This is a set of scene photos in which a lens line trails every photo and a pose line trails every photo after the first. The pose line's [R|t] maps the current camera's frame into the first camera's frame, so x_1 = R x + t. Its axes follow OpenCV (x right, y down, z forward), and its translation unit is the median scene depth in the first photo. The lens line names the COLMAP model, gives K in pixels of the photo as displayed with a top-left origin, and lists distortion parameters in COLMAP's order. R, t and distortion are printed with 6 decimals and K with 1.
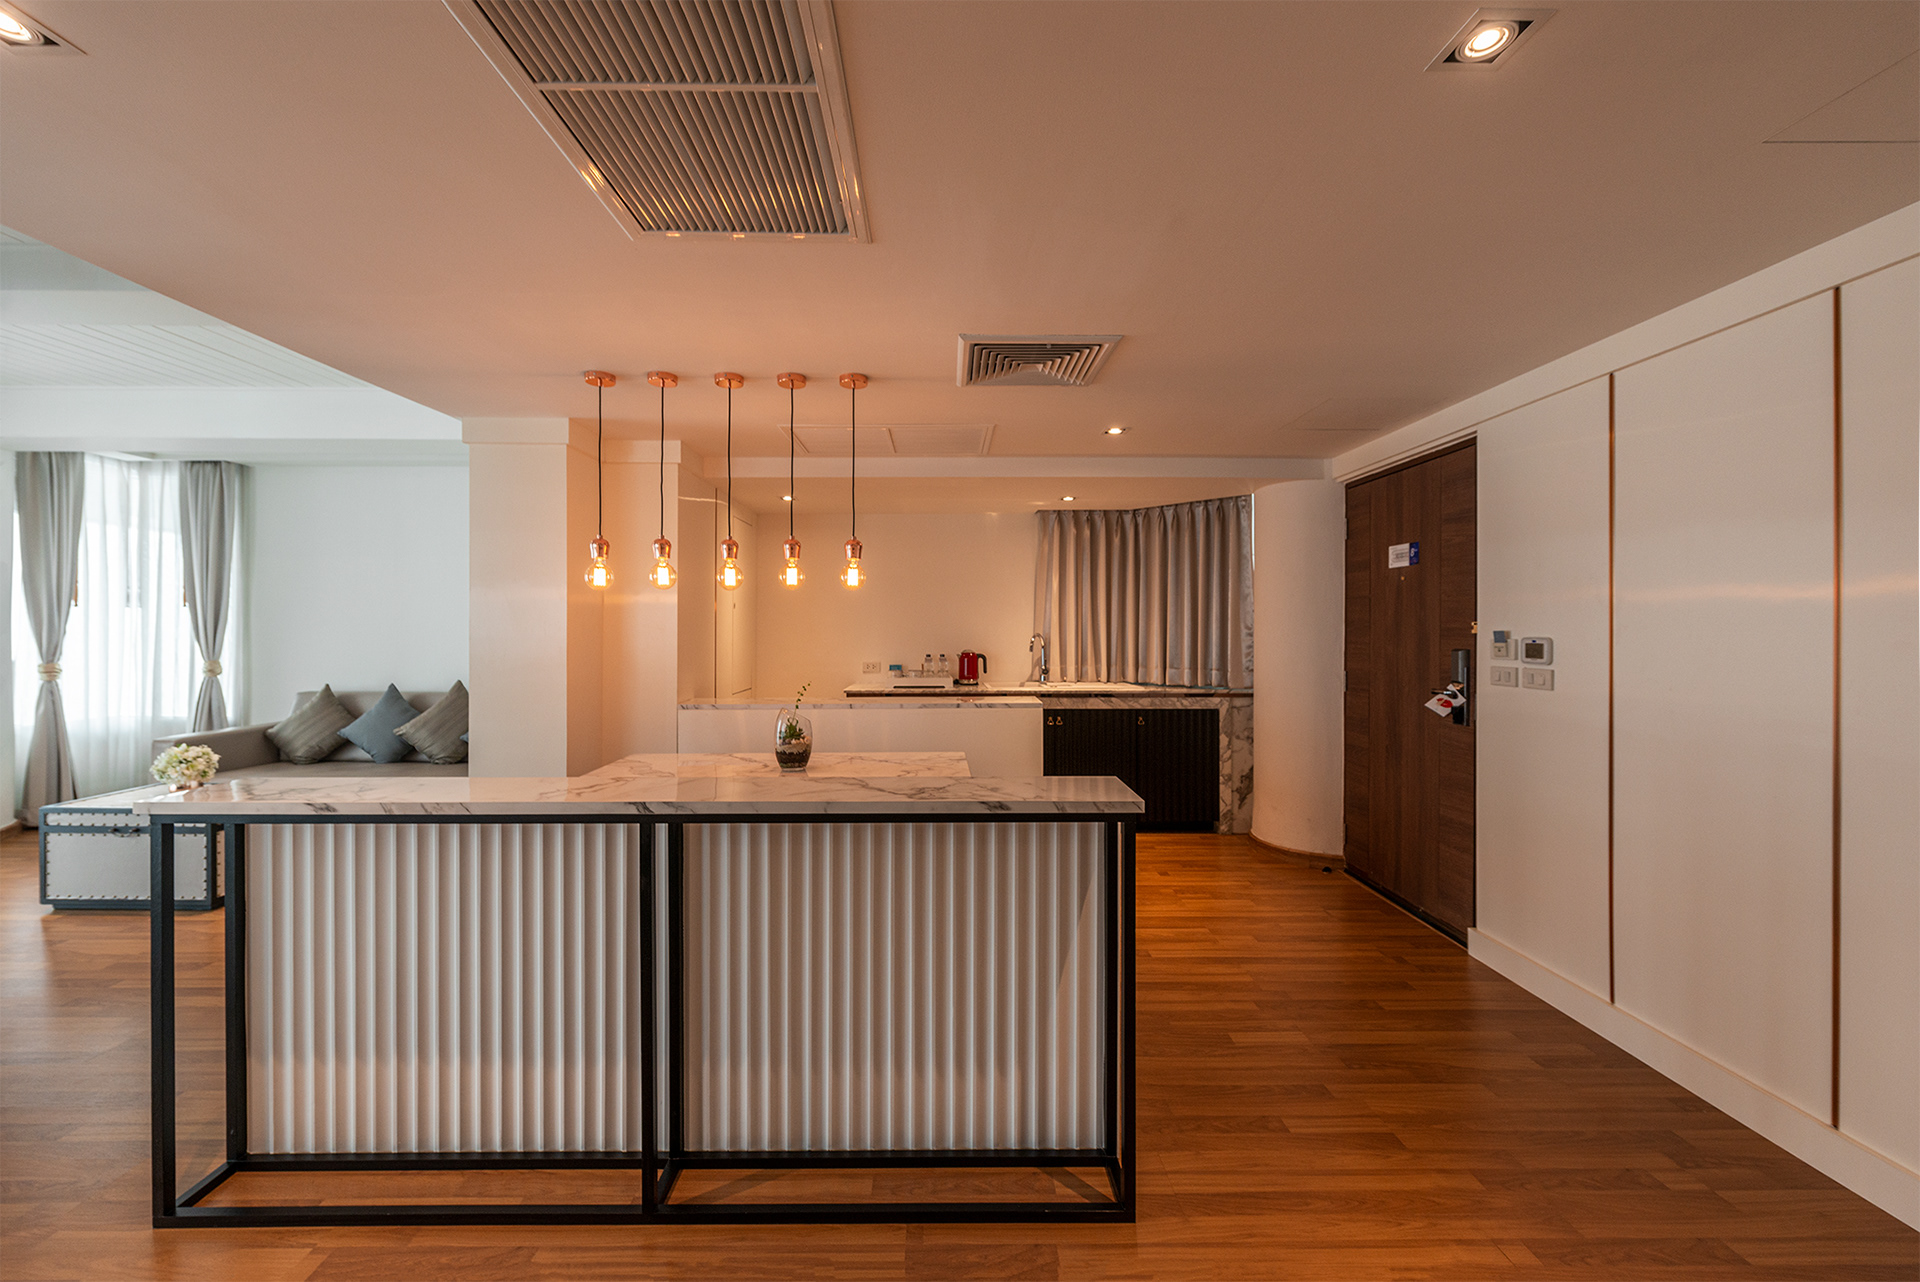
lens RADIAL K [[734.0, 0, 944.5], [0, 734.0, 623.9], [0, 0, 1]] dist [-0.014628, 0.001360]
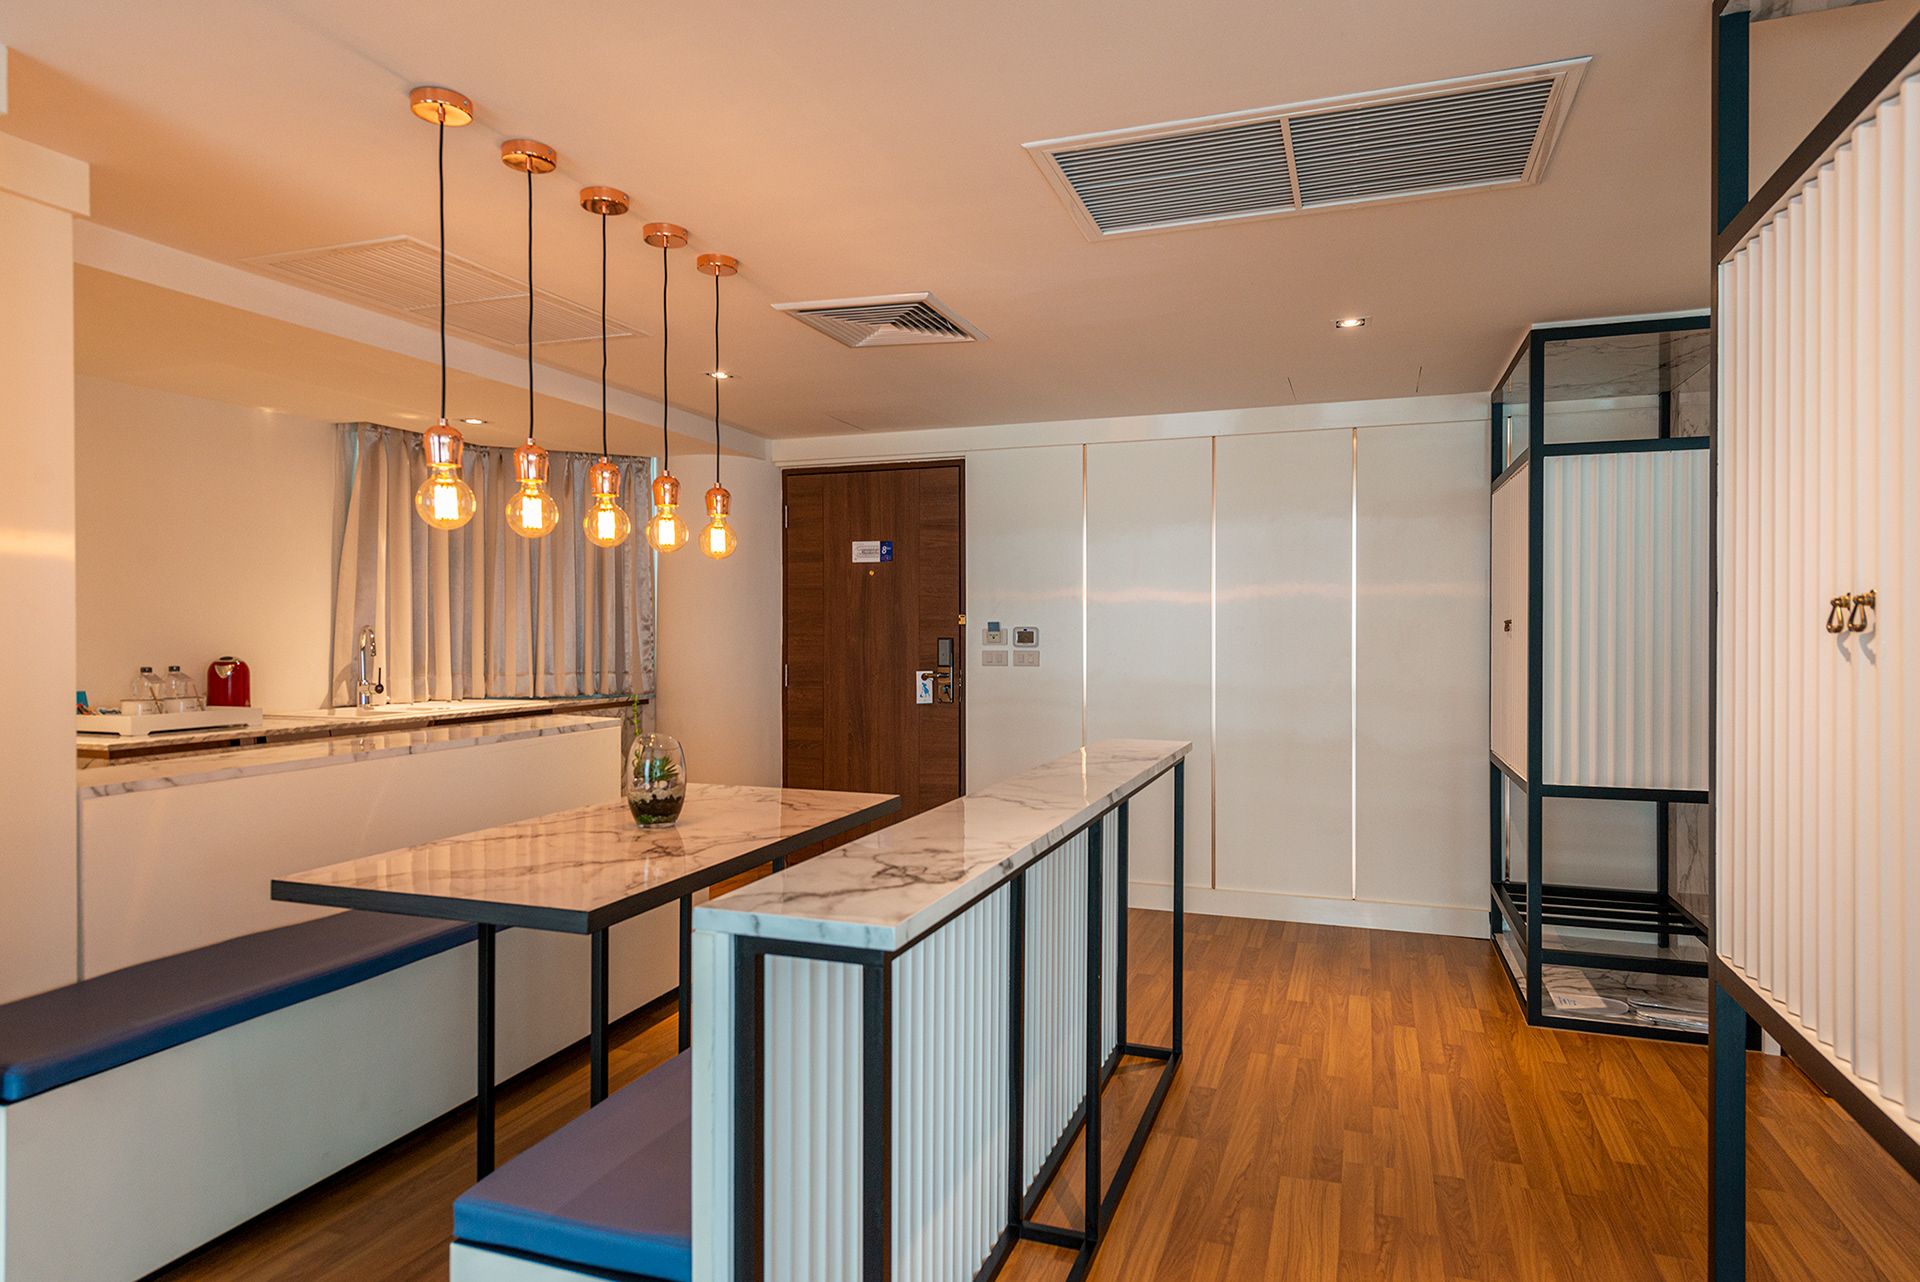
lens RADIAL K [[1100.3, 0, 962.4], [0, 1100.3, 633.4], [0, 0, 1]] dist [-0.026890, -0.000736]
pose [[0.343656, -0.003752, 0.939088, -0.847407], [-0.005681, 0.999965, 0.006074, 0.014984], [-0.939078, -0.007423, 0.343623, 0.331988]]
